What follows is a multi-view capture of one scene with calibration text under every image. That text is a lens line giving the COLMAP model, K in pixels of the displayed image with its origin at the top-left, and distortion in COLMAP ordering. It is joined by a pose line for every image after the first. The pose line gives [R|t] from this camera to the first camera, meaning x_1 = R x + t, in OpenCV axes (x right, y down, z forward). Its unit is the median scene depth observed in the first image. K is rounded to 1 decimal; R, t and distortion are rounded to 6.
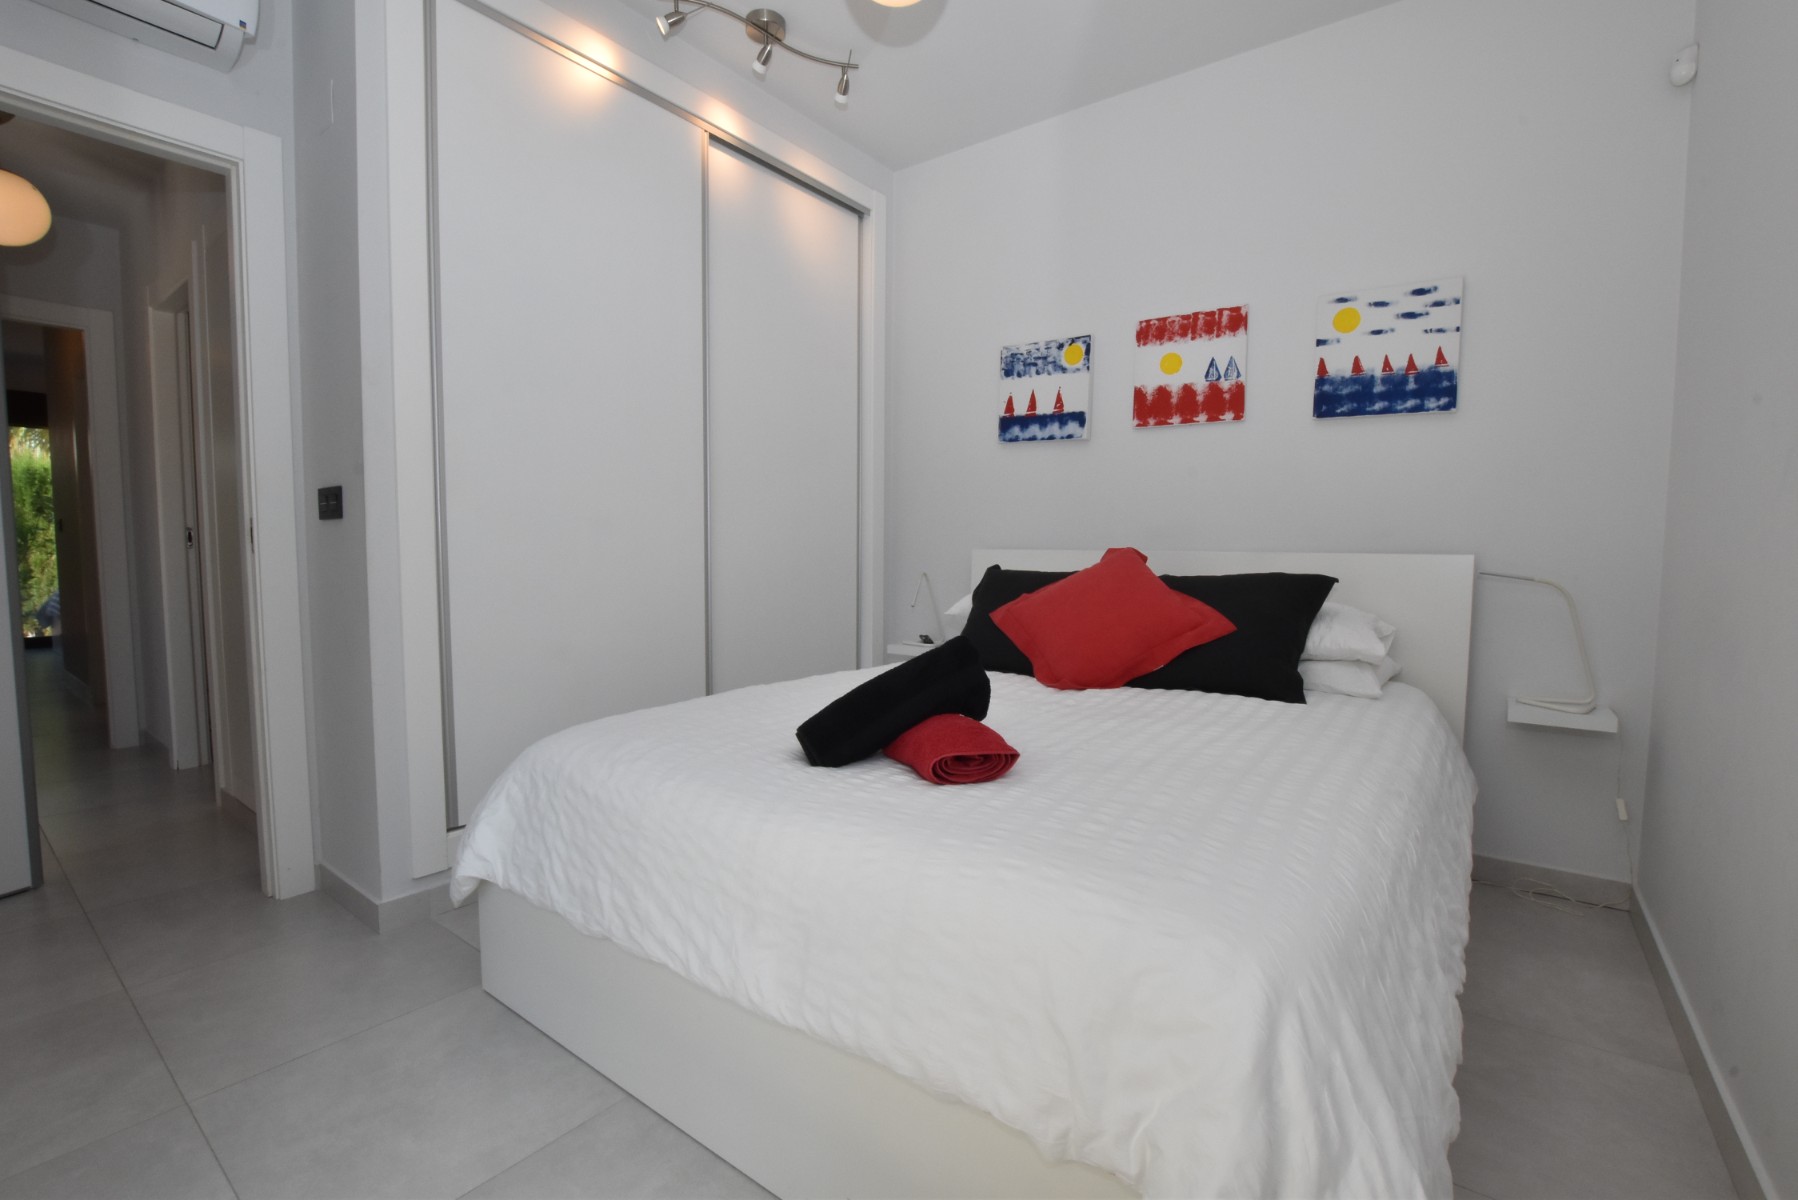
lens RADIAL K [[792.0, 0, 890.2], [0, 792.0, 600.1], [0, 0, 1]] dist [-0.035709, 0.006629]
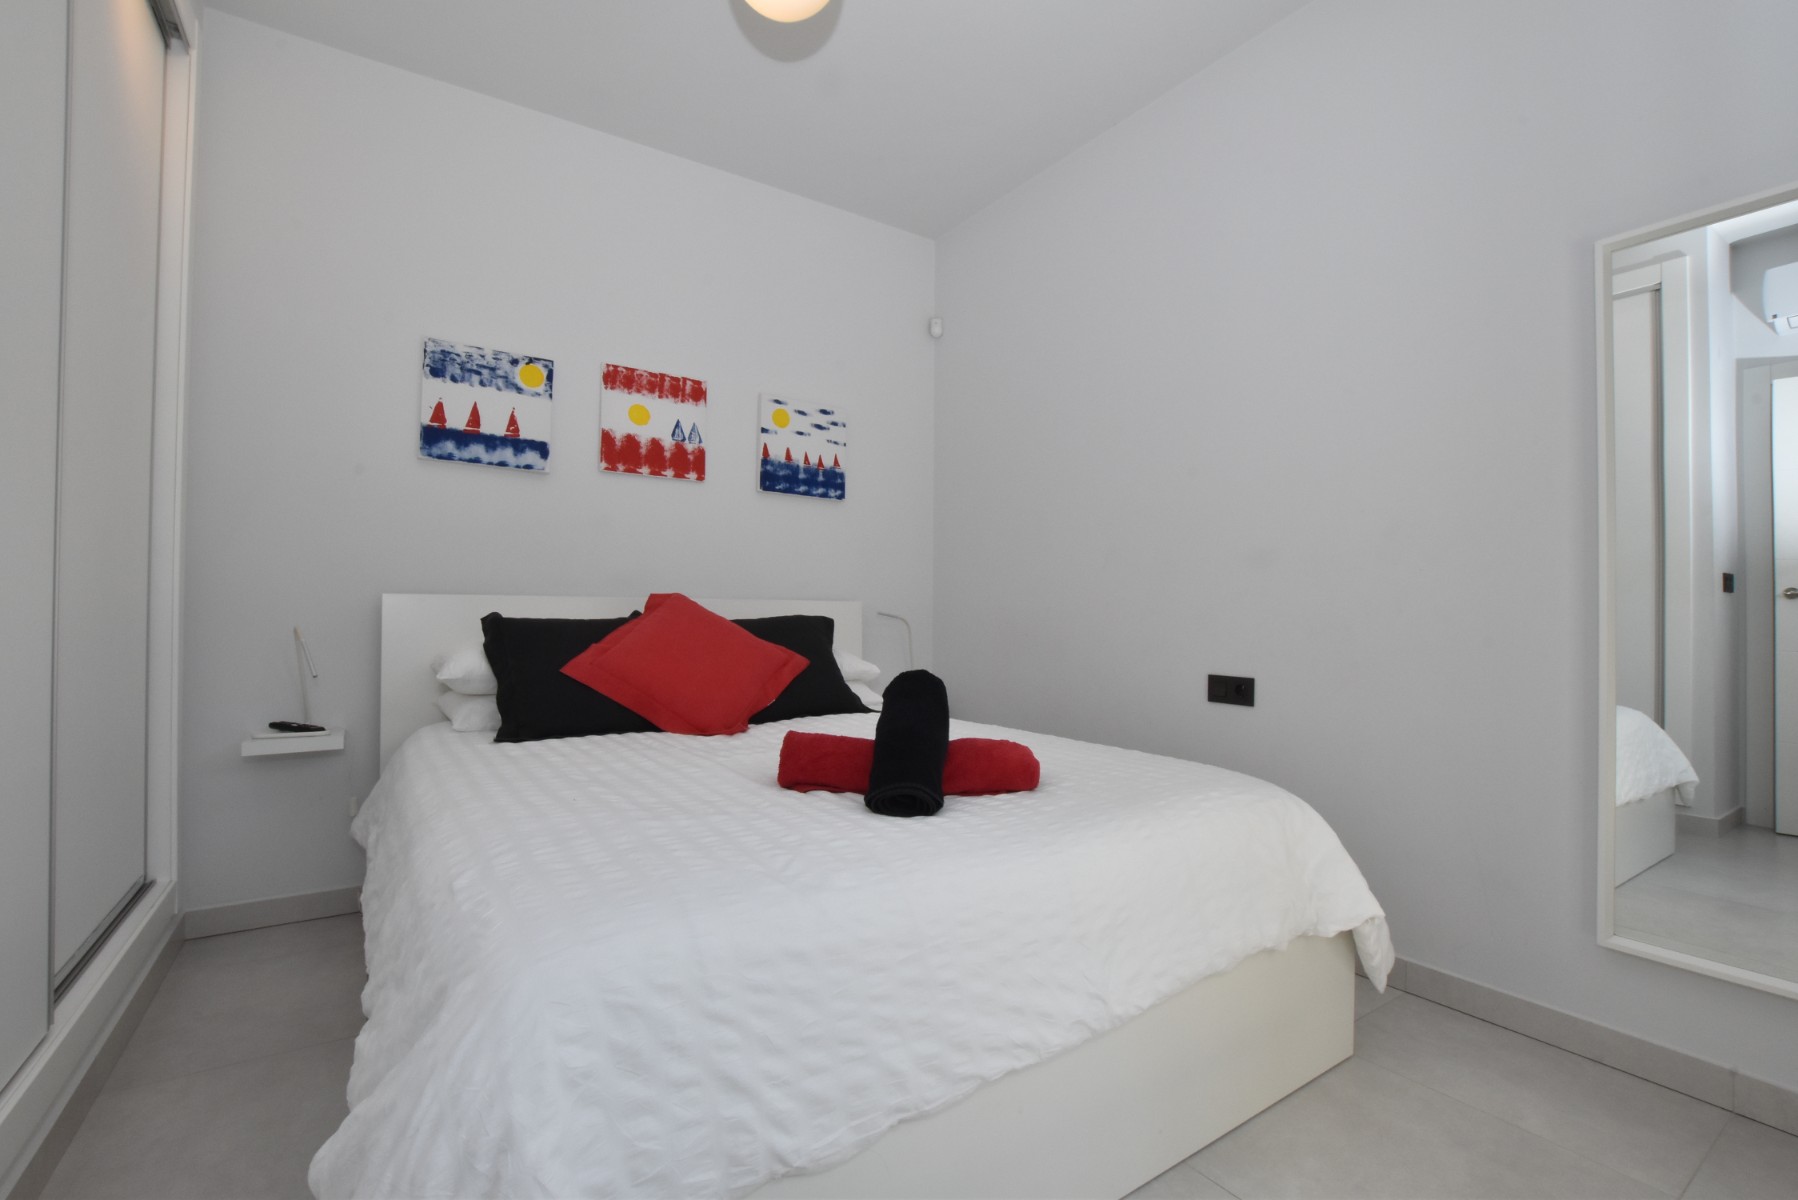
lens RADIAL K [[792.0, 0, 907.5], [0, 792.0, 601.2], [0, 0, 1]] dist [-0.035709, 0.006629]
pose [[0.320258, 0.008084, 0.947296, -0.507116], [0.057533, 0.997952, -0.027966, -0.010027], [-0.945582, 0.063457, 0.319137, 0.362315]]
